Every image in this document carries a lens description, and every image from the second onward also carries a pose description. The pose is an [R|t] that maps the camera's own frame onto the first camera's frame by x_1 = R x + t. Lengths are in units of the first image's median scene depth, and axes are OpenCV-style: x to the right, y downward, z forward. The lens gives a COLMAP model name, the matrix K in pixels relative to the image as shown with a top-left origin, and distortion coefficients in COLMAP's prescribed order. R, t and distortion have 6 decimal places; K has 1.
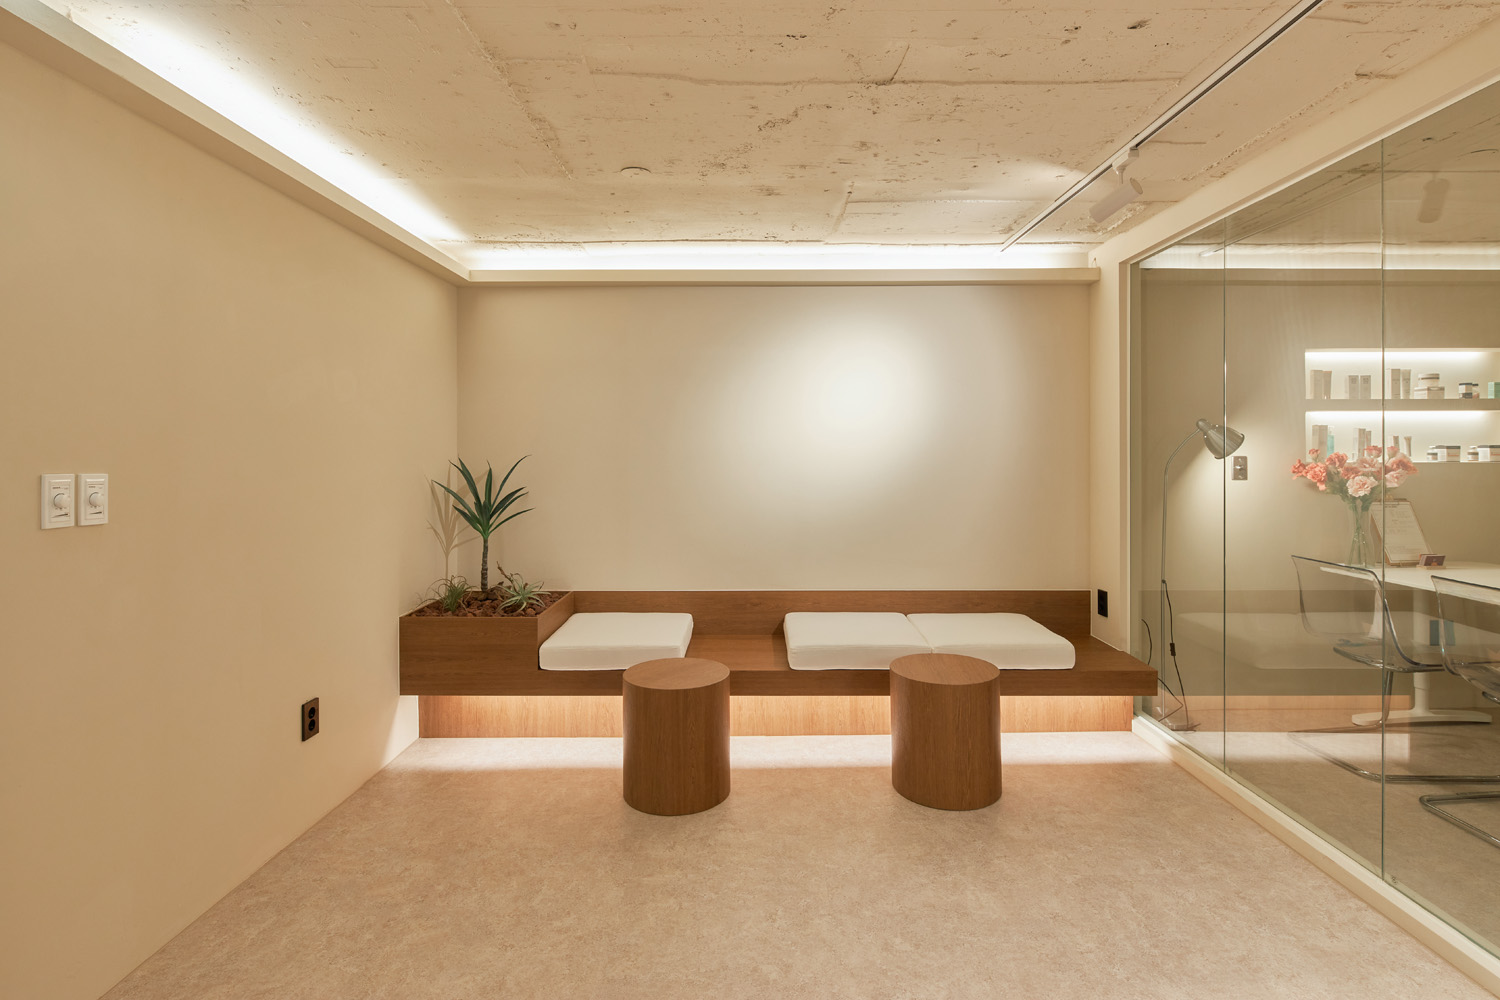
lens RADIAL K [[733.9, 0, 750.2], [0, 733.9, 454.7], [0, 0, 1]] dist [0.002834, -0.003487]
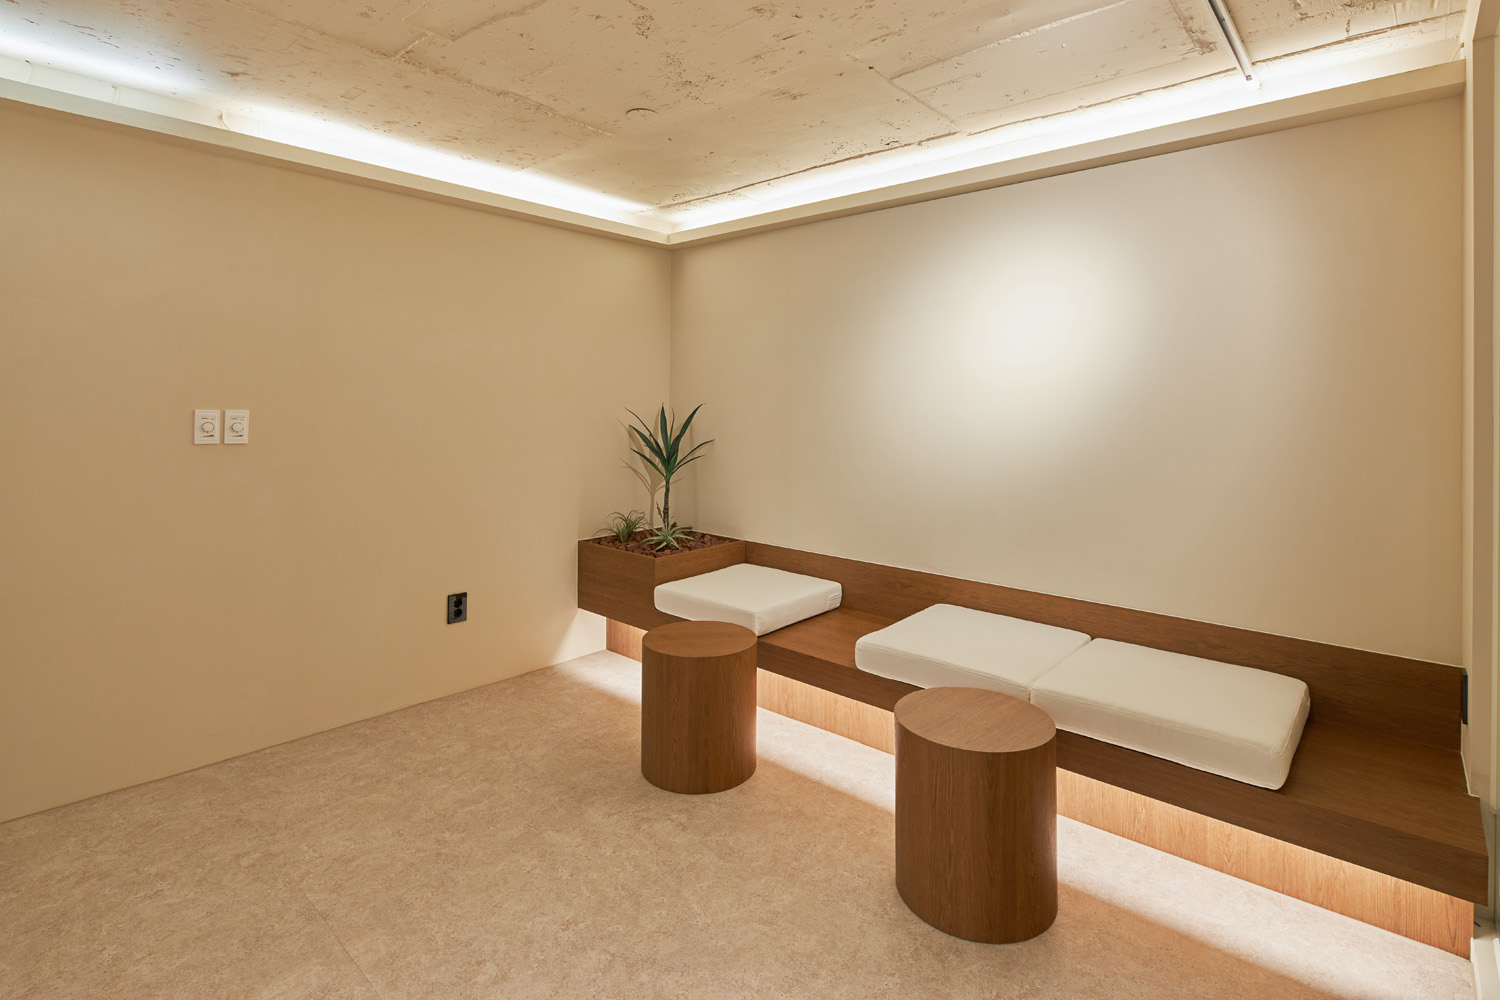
lens RADIAL K [[733.9, 0, 770.3], [0, 733.9, 403.3], [0, 0, 1]] dist [0.002834, -0.003487]
pose [[0.752556, 0.010618, -0.658443, 0.614676], [-0.012921, 0.999916, 0.001358, -0.003255], [0.658402, 0.007486, 0.752629, 0.379738]]
